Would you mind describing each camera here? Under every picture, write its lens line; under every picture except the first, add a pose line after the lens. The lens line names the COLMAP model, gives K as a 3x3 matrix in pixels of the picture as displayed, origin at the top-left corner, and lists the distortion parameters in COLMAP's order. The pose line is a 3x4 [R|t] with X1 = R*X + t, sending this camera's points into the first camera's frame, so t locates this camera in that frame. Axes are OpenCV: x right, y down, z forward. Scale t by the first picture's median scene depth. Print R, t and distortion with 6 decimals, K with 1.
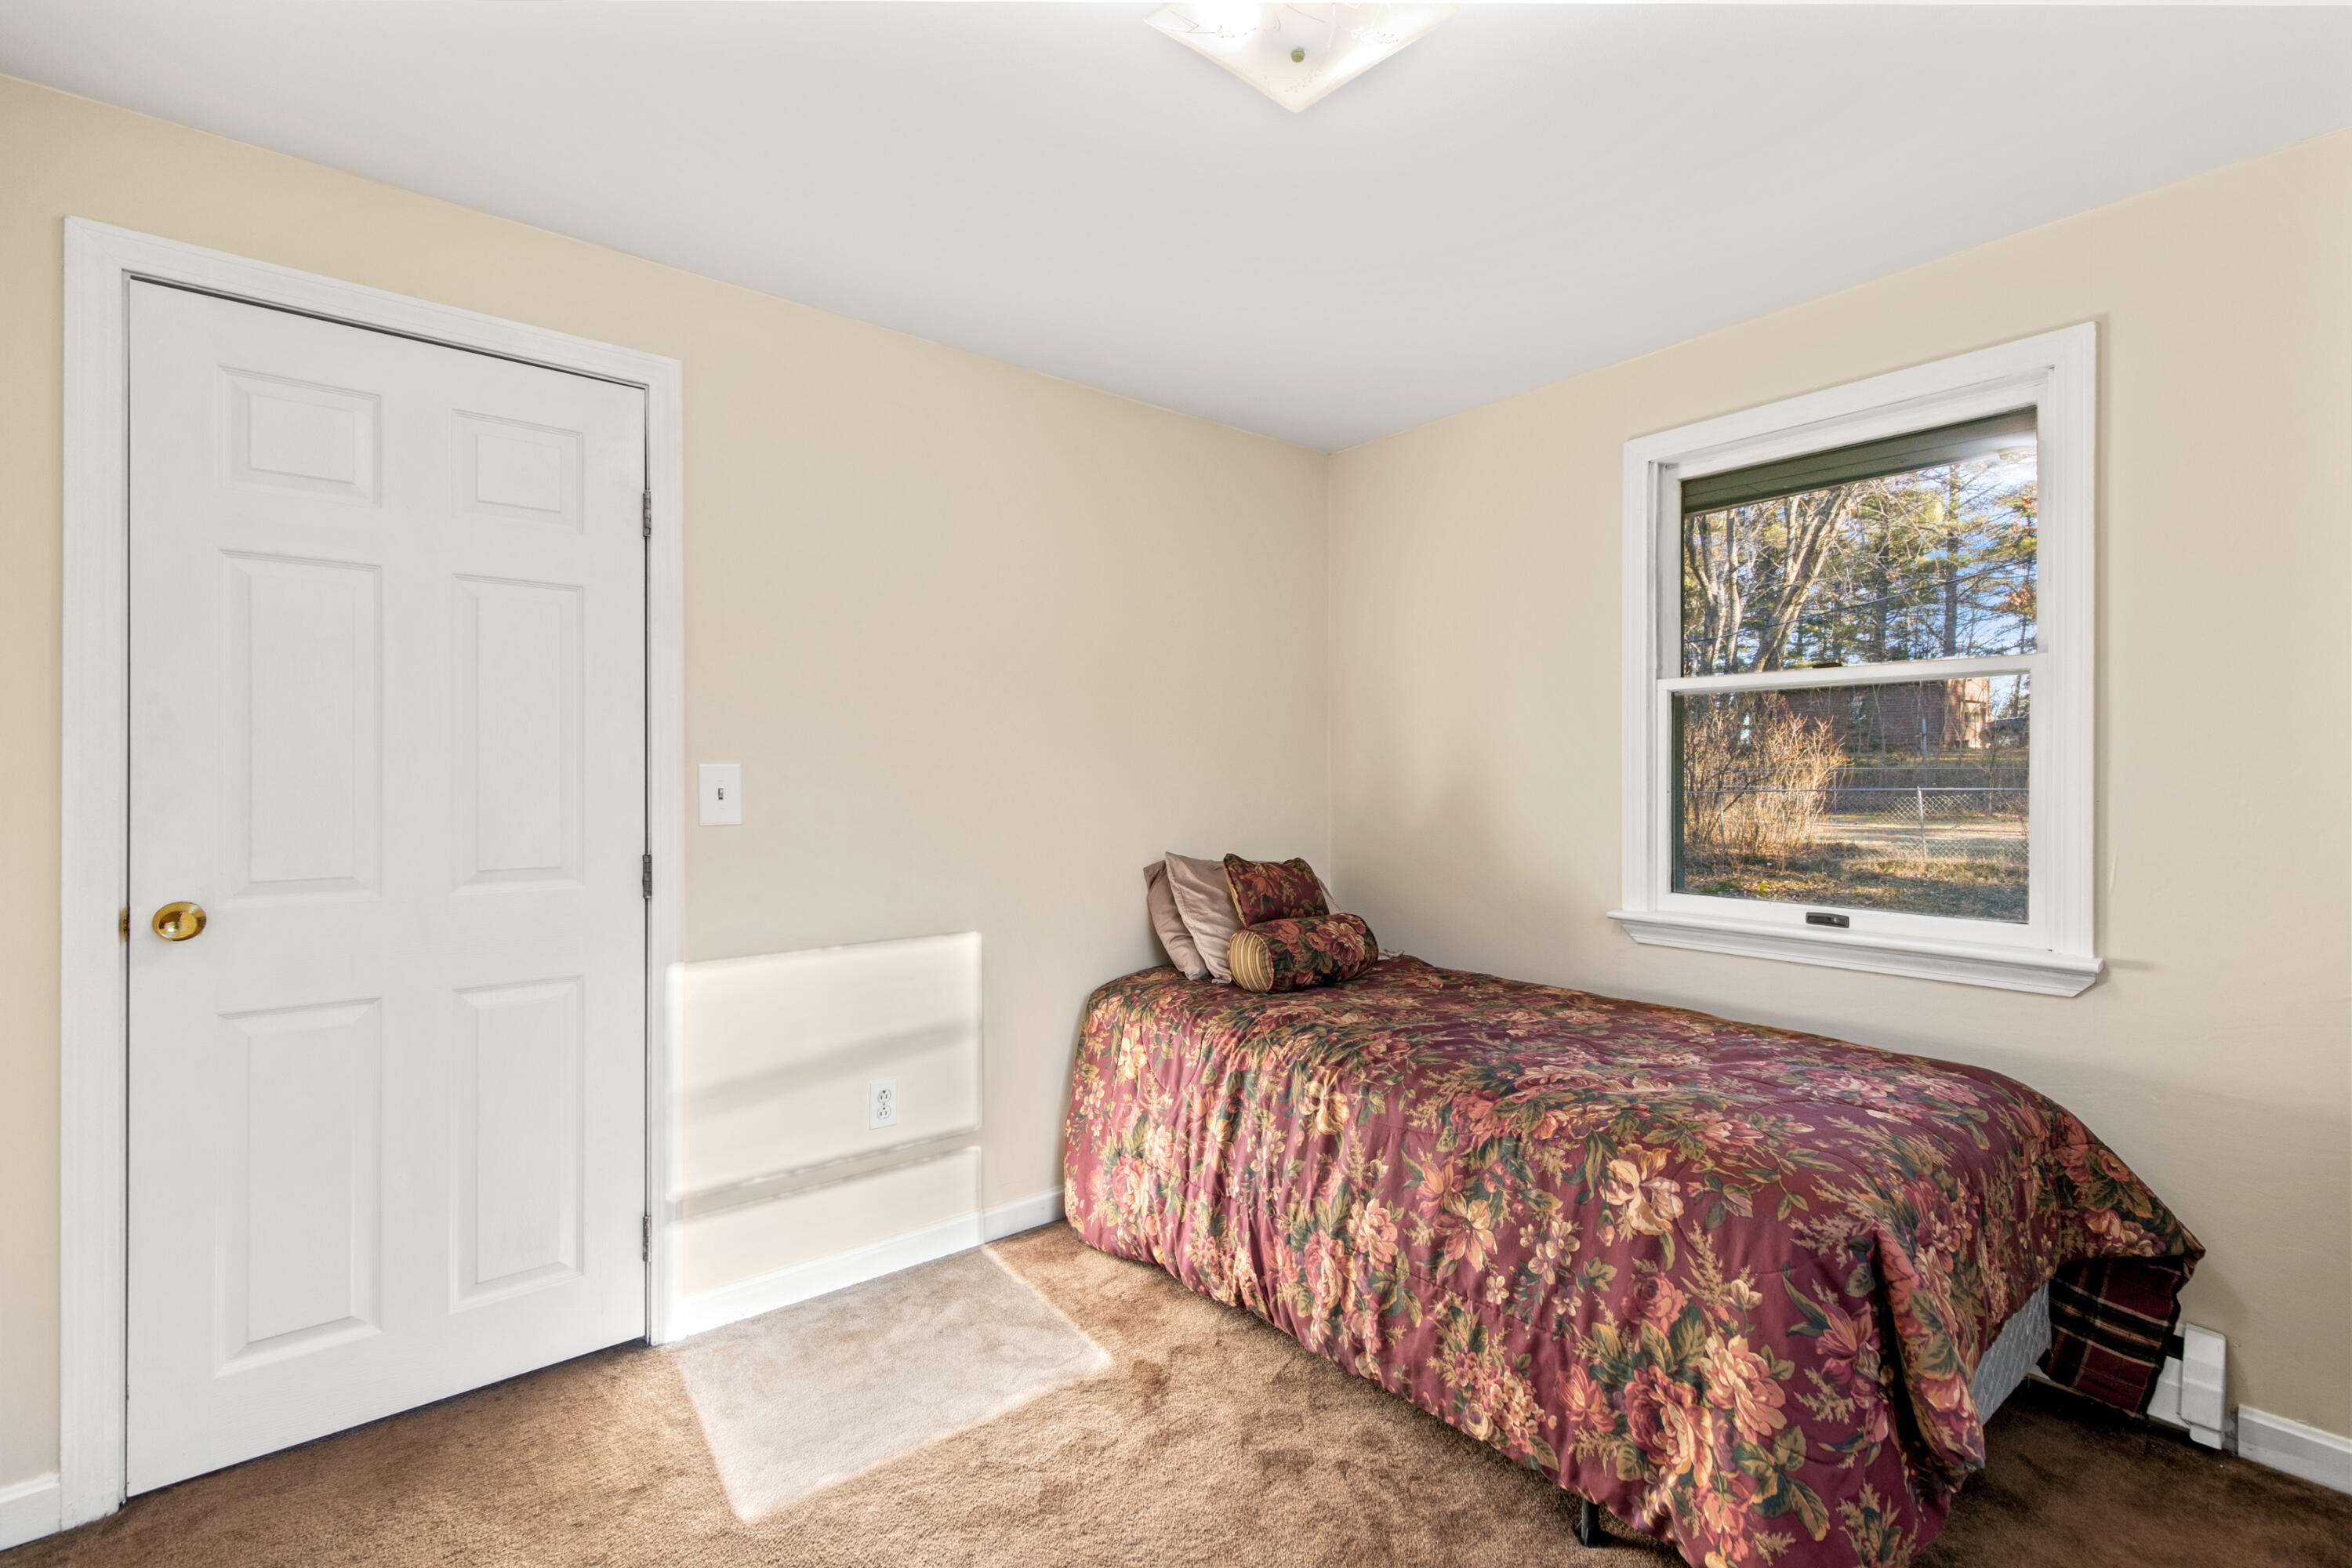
lens RADIAL K [[1074.8, 0, 1180.4], [0, 1074.8, 780.6], [0, 0, 1]] dist [0.012811, 0.000156]
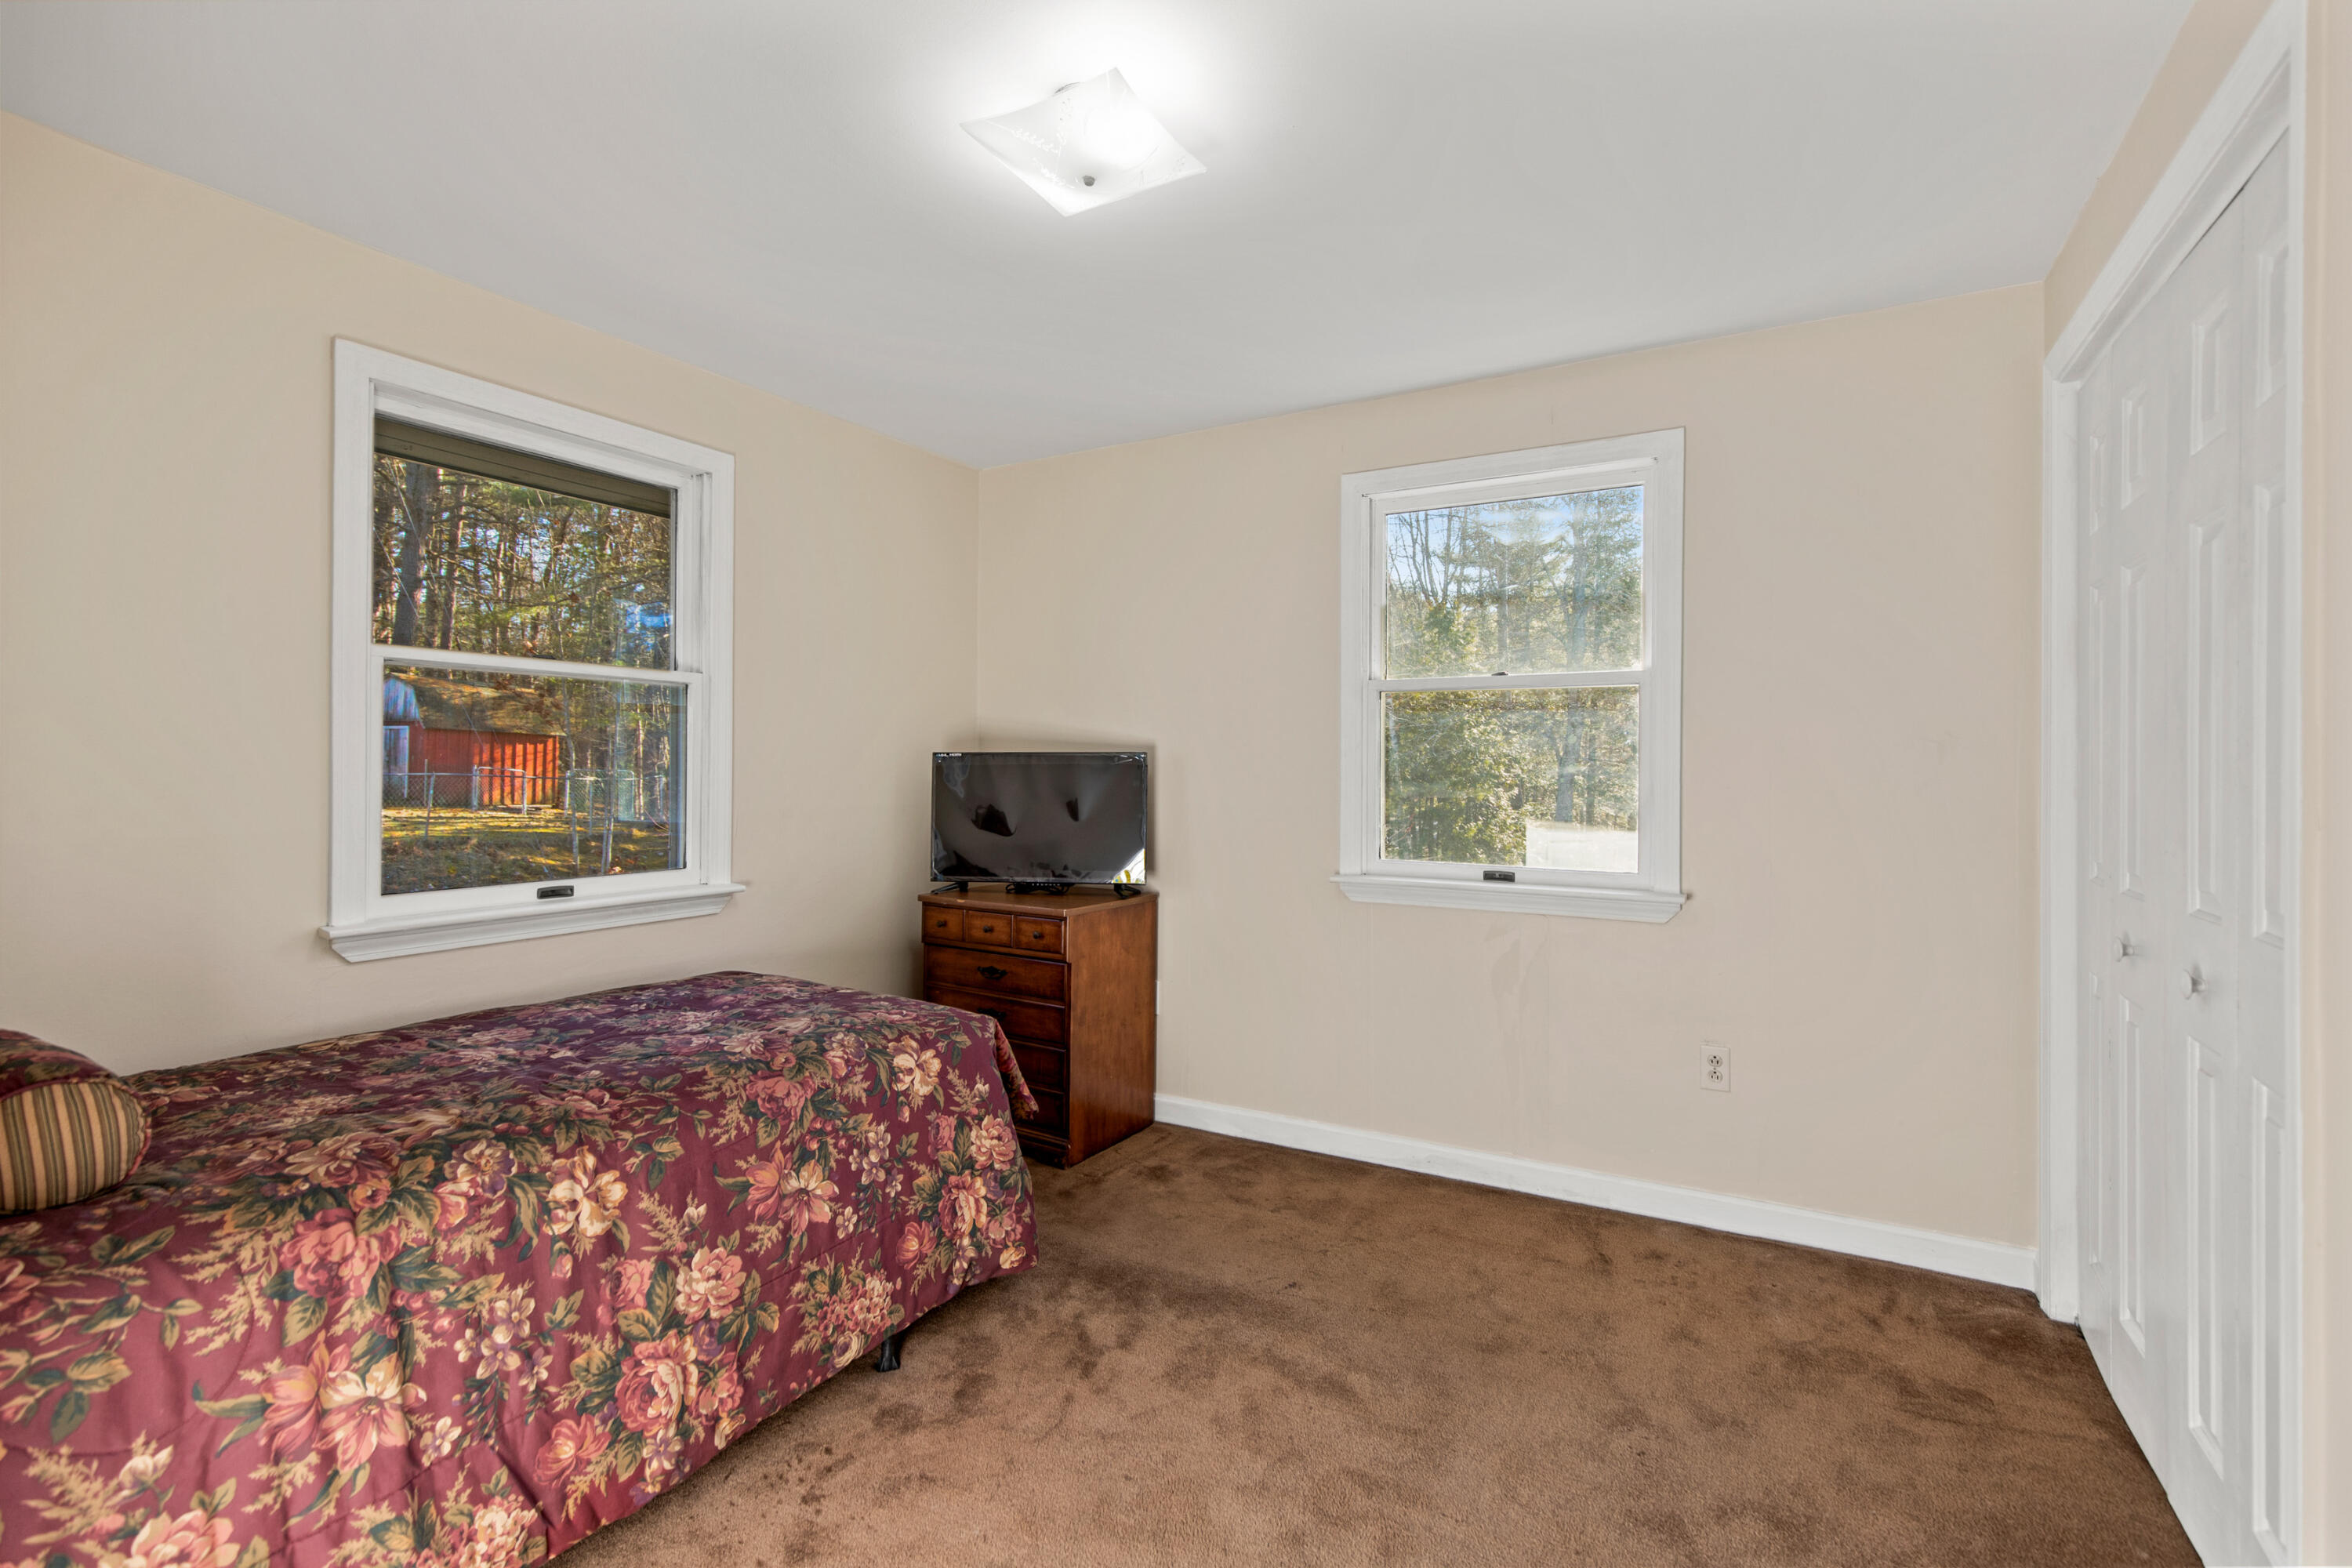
lens RADIAL K [[1074.8, 0, 1172.6], [0, 1074.8, 785.2], [0, 0, 1]] dist [0.012811, 0.000156]
pose [[-0.346365, -0.022516, 0.937830, -0.815264], [0.009353, 0.999579, 0.027452, -0.005343], [-0.938053, 0.018280, -0.346008, 1.011401]]
